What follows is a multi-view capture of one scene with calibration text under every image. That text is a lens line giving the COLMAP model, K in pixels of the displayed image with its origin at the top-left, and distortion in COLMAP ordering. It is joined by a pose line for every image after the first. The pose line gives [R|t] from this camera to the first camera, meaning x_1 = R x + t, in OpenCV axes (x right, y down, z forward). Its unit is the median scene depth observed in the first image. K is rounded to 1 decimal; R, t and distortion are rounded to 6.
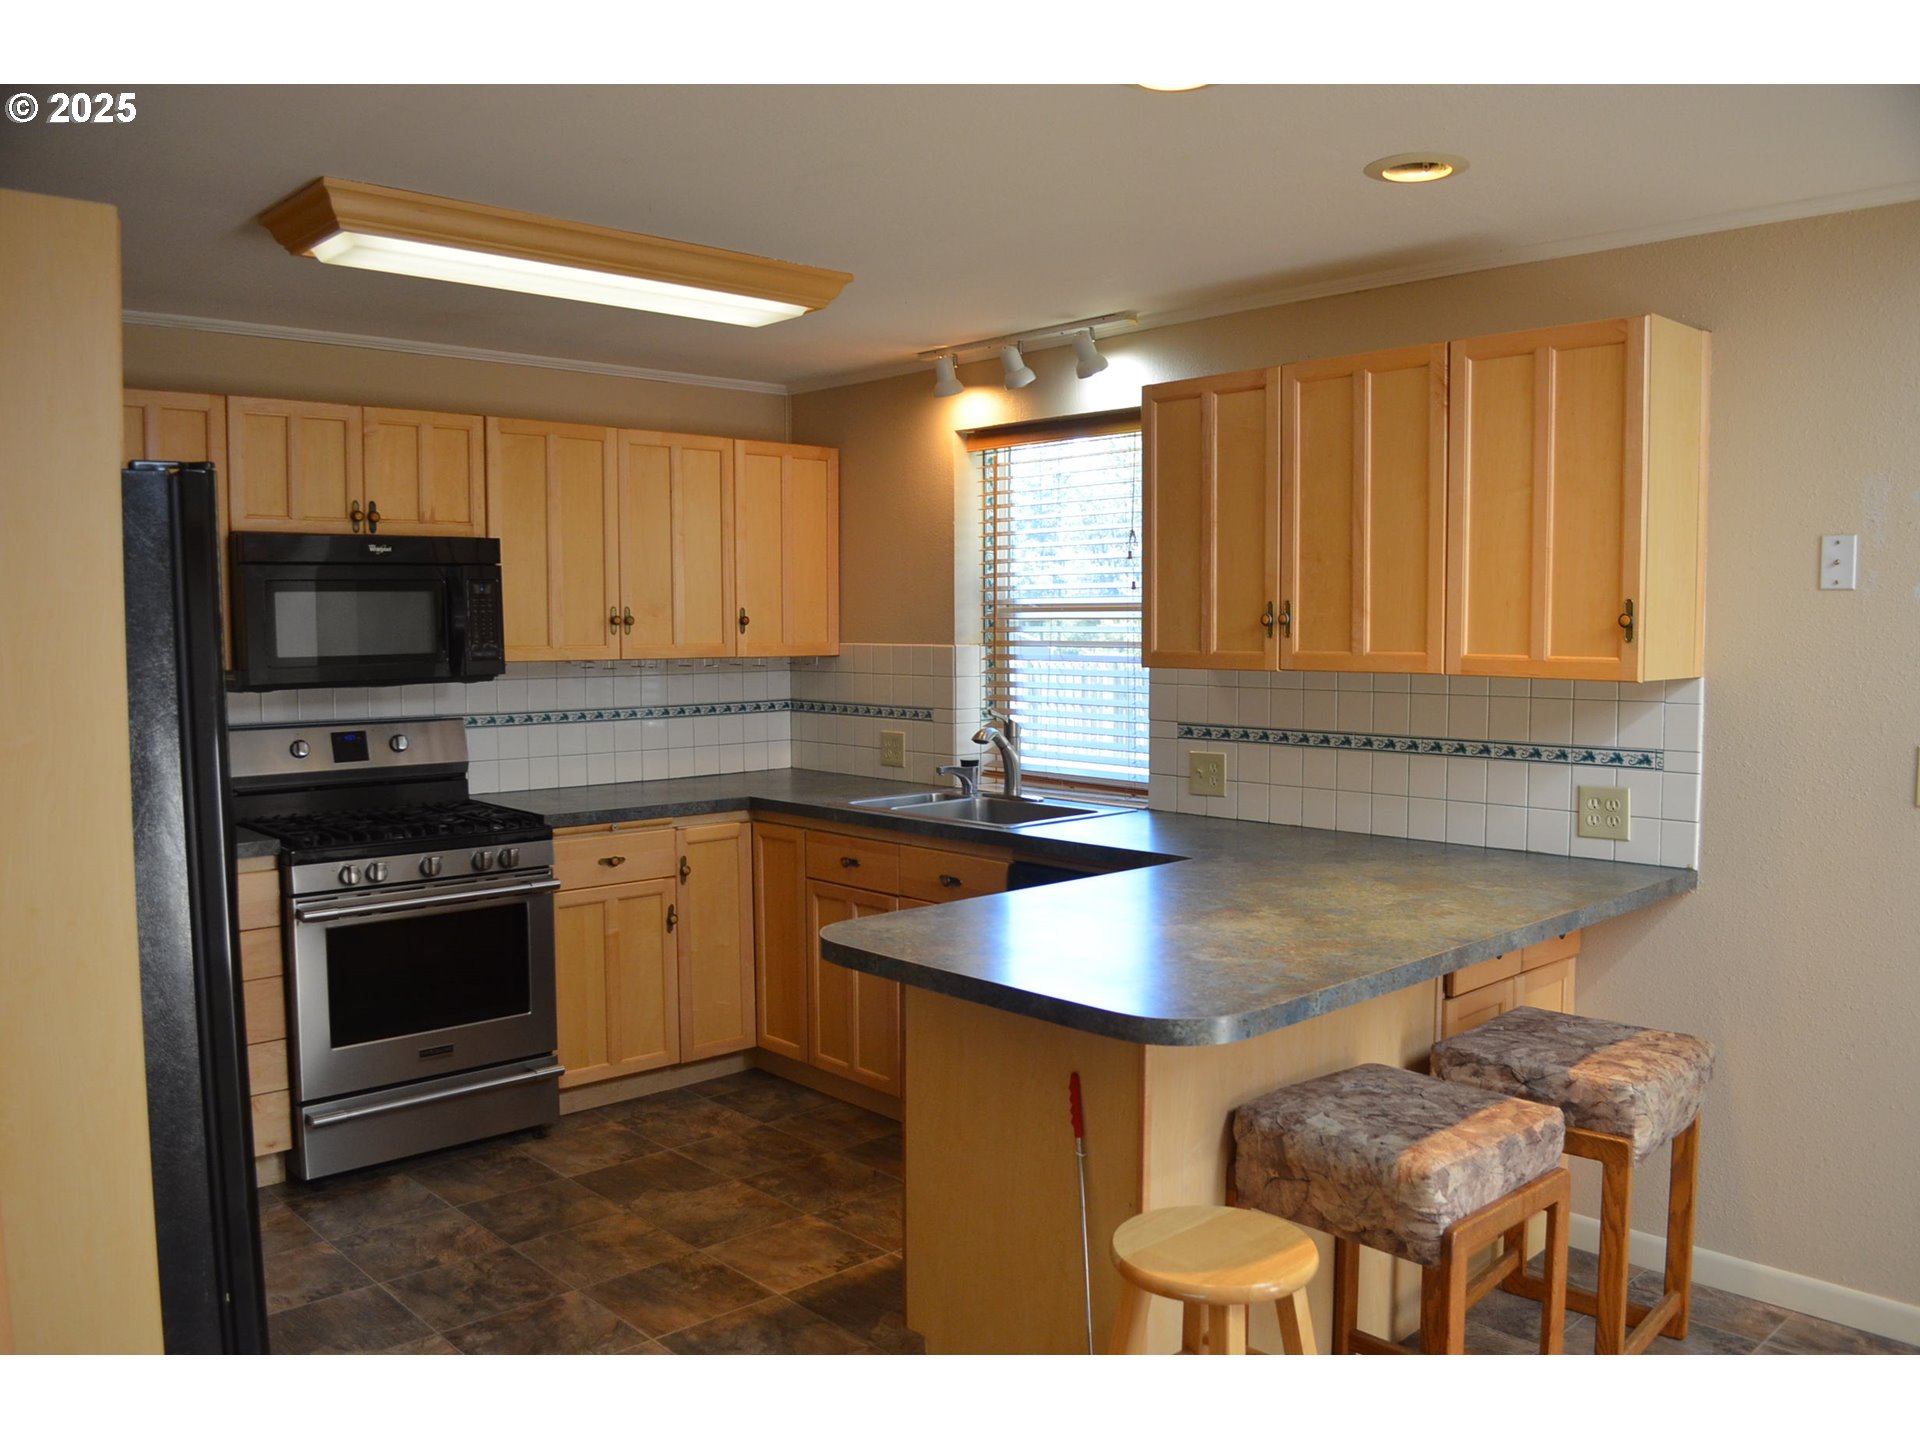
lens RADIAL K [[1512.3, 0, 977.7], [0, 1512.3, 731.1], [0, 0, 1]] dist [-0.081408, 0.013116]
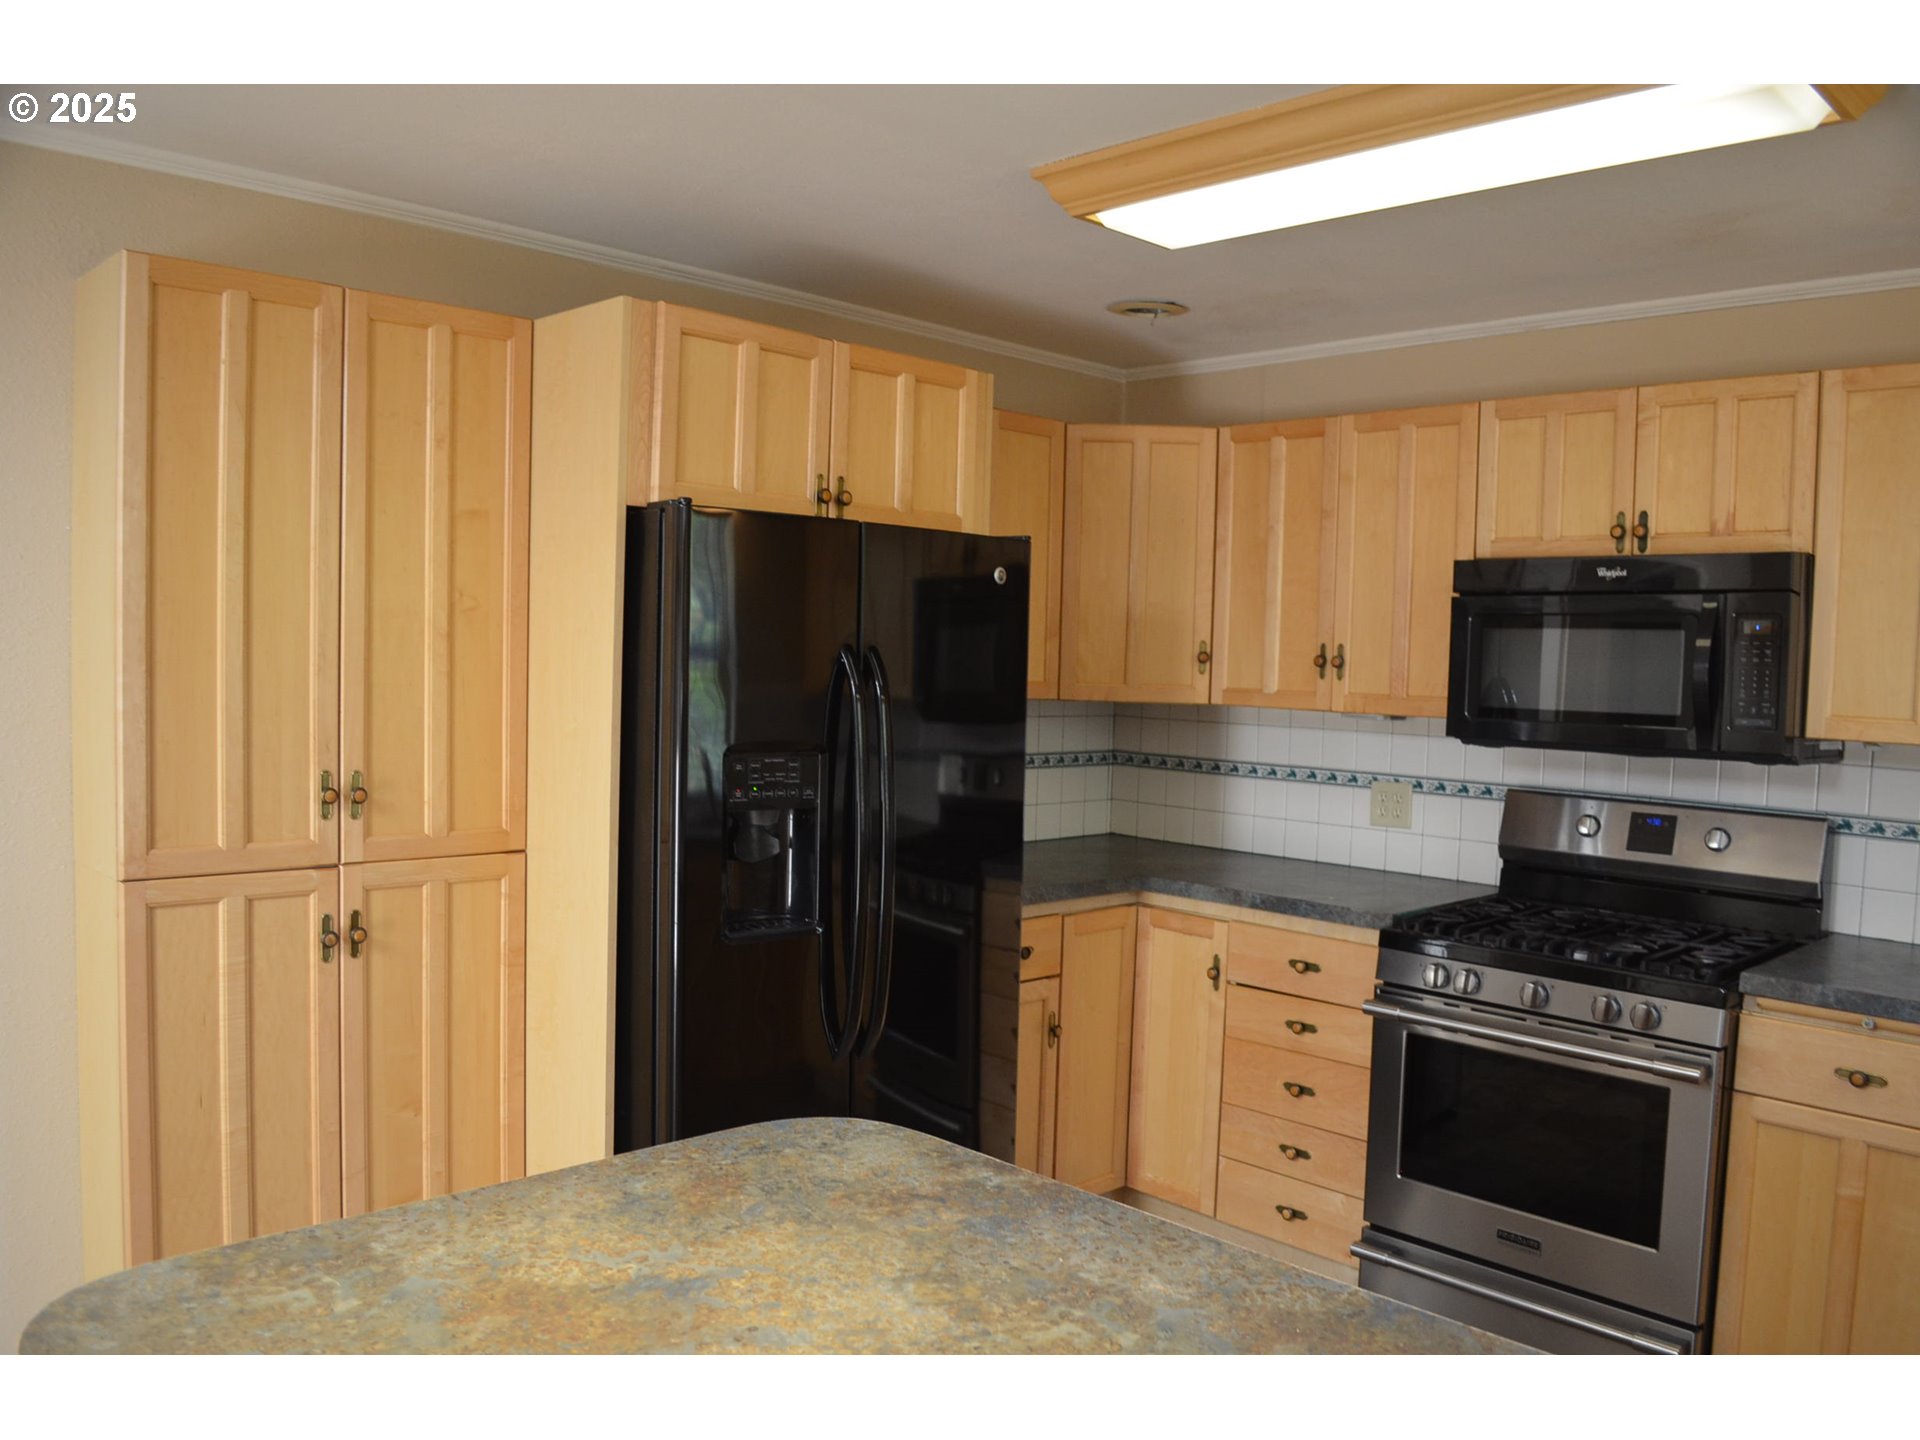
lens RADIAL K [[1512.3, 0, 977.7], [0, 1512.3, 731.1], [0, 0, 1]] dist [-0.081408, 0.013116]
pose [[0.028511, 0.057715, -0.997926, 0.323816], [-0.106746, 0.992799, 0.054369, -0.045564], [0.993877, 0.104975, 0.034467, 0.613671]]
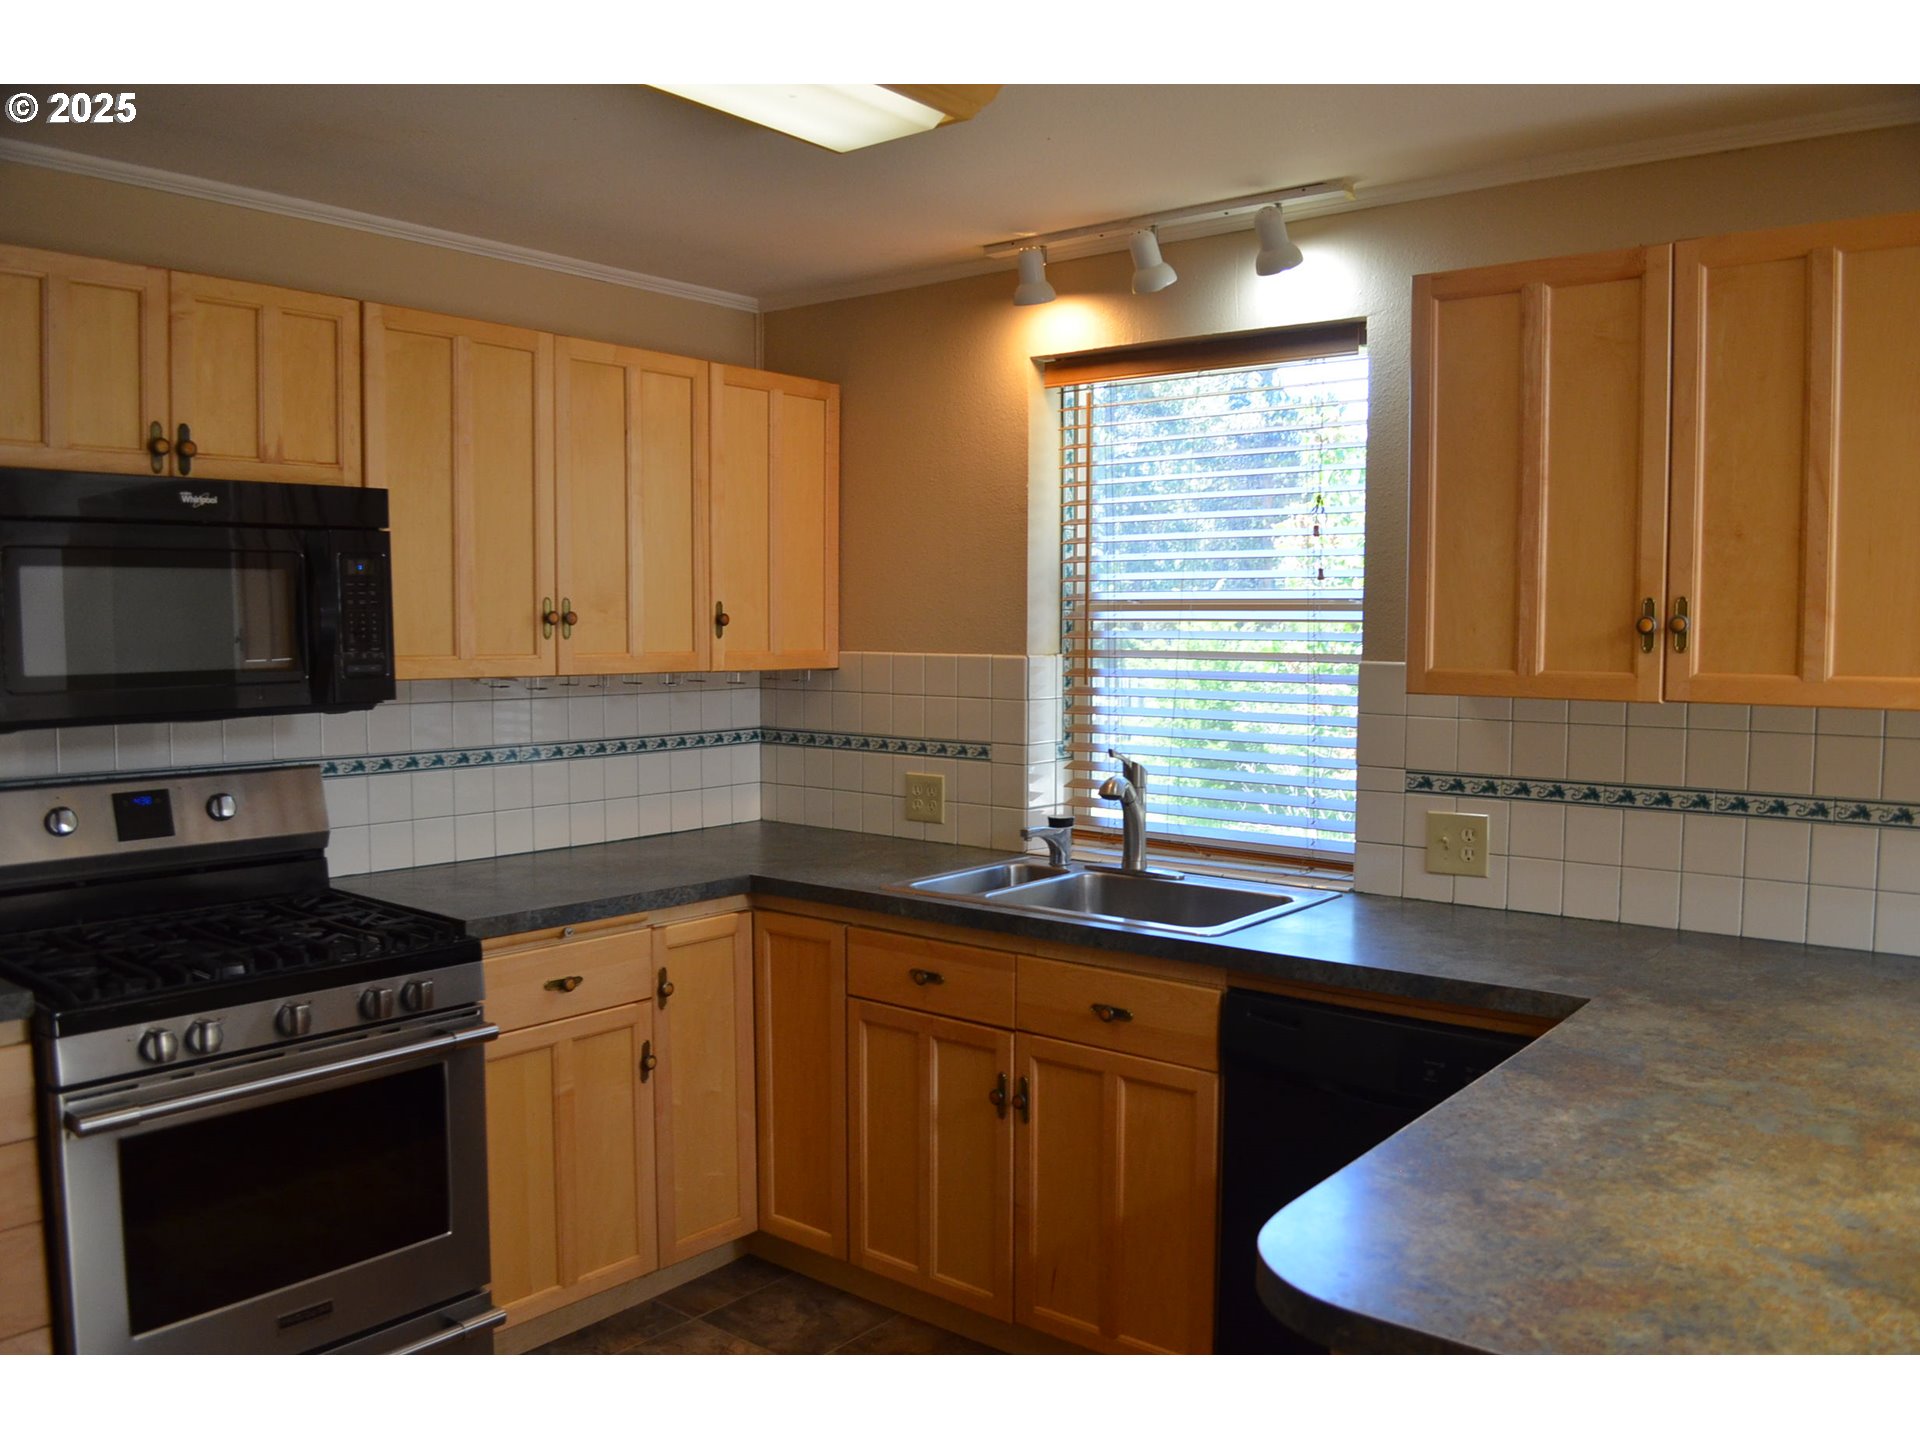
lens RADIAL K [[1512.3, 0, 977.7], [0, 1512.3, 731.1], [0, 0, 1]] dist [-0.081408, 0.013116]
pose [[0.989157, -0.003374, 0.146820, -0.159644], [0.003557, 0.999993, -0.000981, -0.022720], [-0.146816, 0.001492, 0.989163, 0.323361]]
